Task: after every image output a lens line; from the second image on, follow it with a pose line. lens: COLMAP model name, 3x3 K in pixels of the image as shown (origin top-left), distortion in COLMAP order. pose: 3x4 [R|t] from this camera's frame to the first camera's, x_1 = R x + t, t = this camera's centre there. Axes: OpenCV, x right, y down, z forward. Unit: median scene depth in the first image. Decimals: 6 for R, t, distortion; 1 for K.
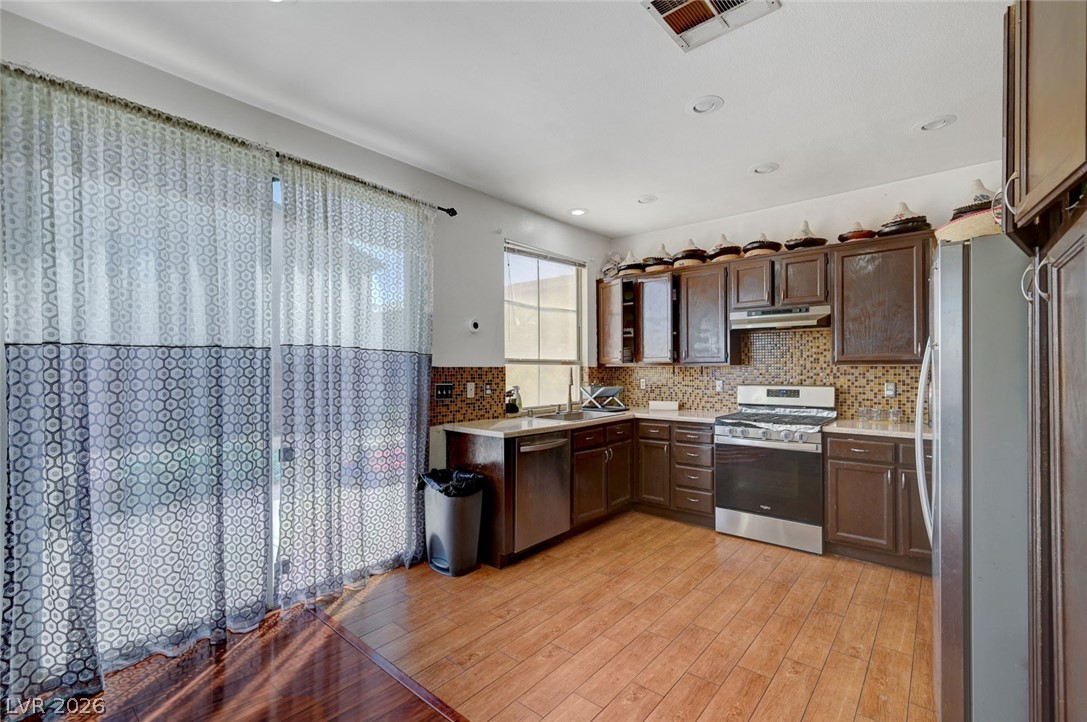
lens RADIAL K [[476.7, 0, 552.0], [0, 476.7, 370.3], [0, 0, 1]] dist [0.000475, -0.000100]
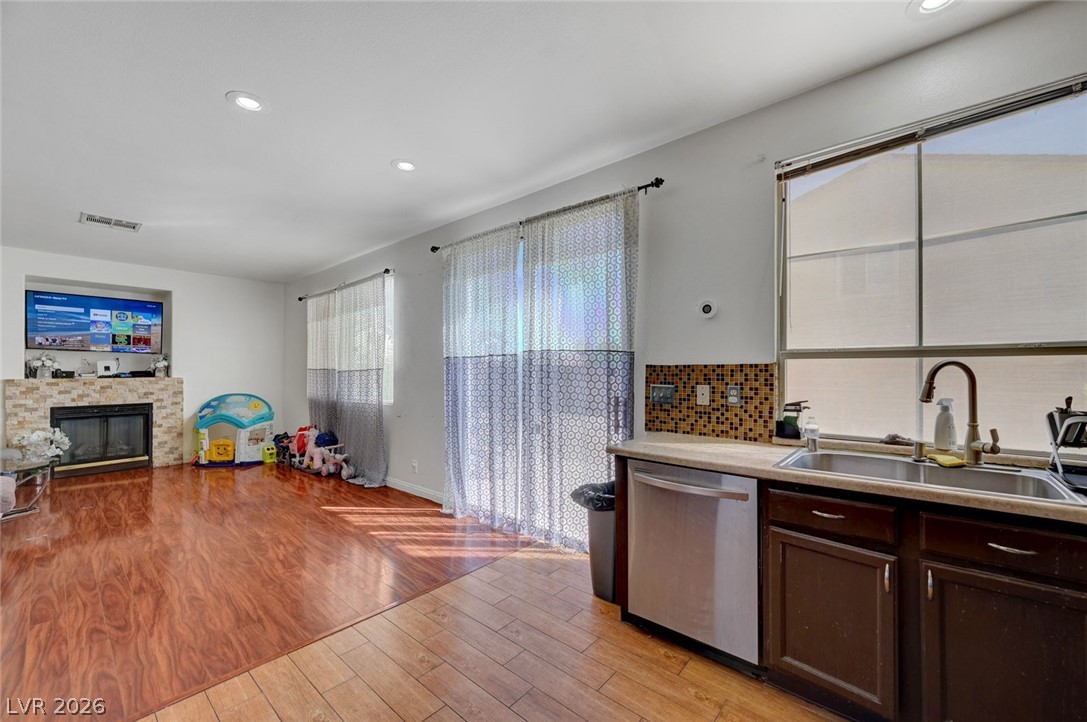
lens RADIAL K [[434.2, 0, 543.5], [0, 434.2, 367.4], [0, 0, 1]] dist [0.000387, 0.000275]
pose [[-0.022676, -0.006019, -0.999725, 0.517333], [0.000729, 0.999982, -0.006037, 0.001579], [0.999743, -0.000866, -0.022671, 0.744523]]
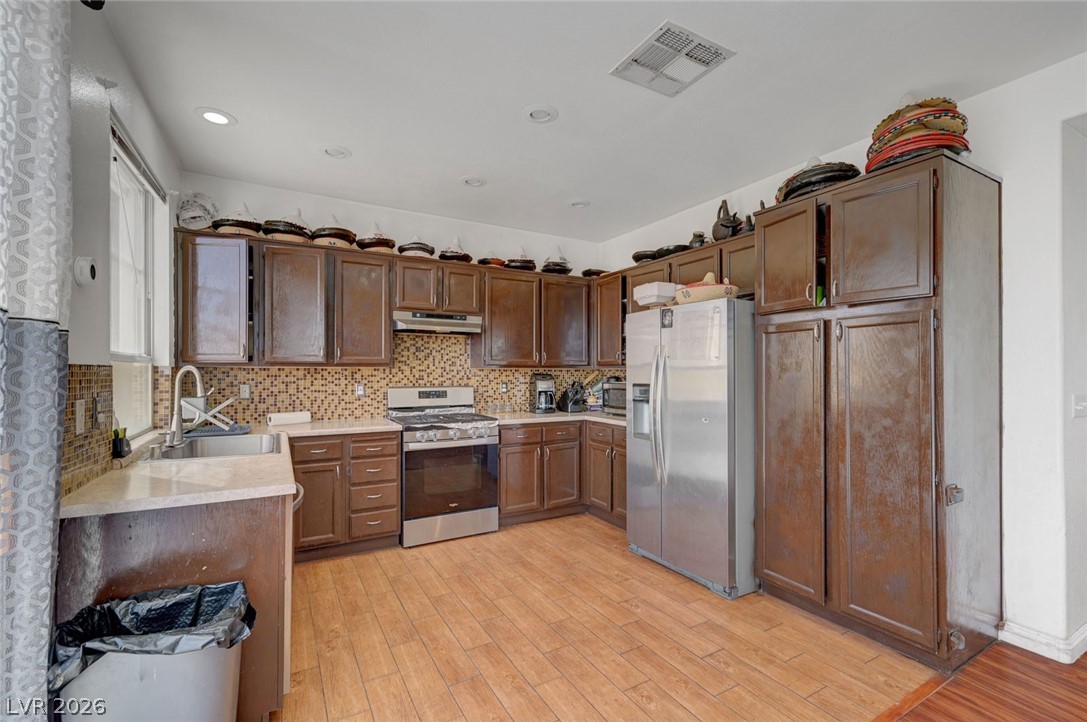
lens RADIAL K [[468.8, 0, 552.6], [0, 468.8, 369.9], [0, 0, 1]] dist [-0.000269, -0.000003]
pose [[0.335470, 0.006669, 0.942027, -0.422379], [-0.000849, 0.999977, -0.006777, 0.001210], [-0.942051, 0.001474, 0.335467, 0.436333]]
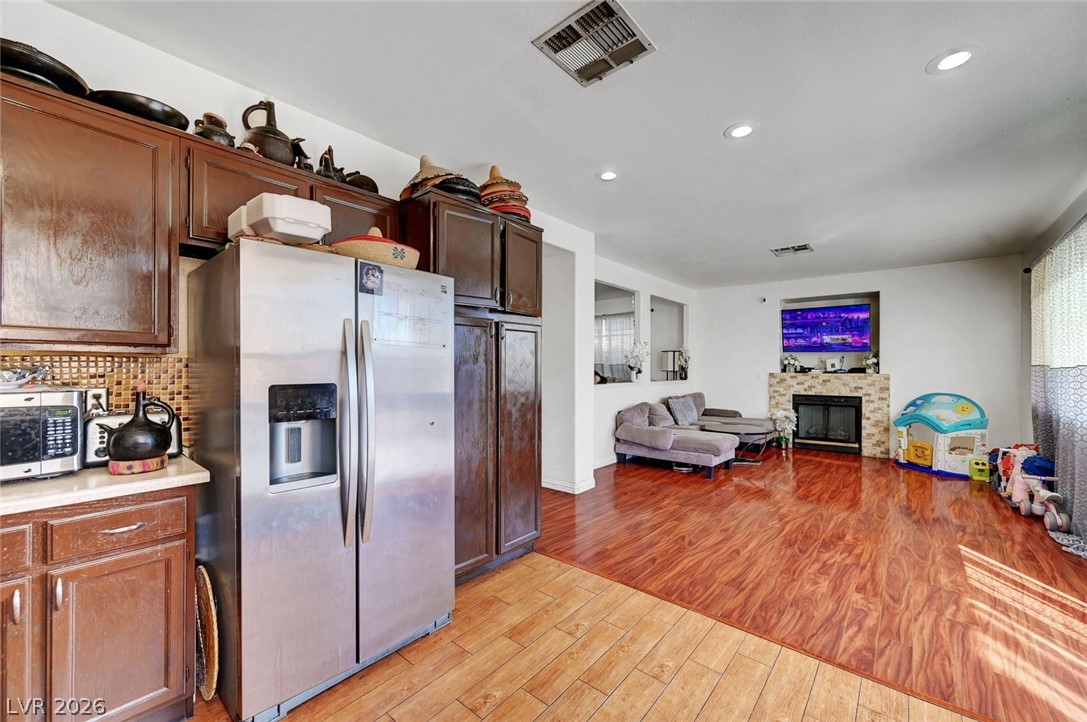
lens RADIAL K [[431.8, 0, 547.3], [0, 431.8, 368.1], [0, 0, 1]] dist [0.002150, 0.000403]
pose [[-0.999999, -0.000998, 0.000836, 0.220889], [-0.000996, 0.999998, 0.001817, 0.004352], [-0.000838, 0.001816, -0.999998, 1.007747]]
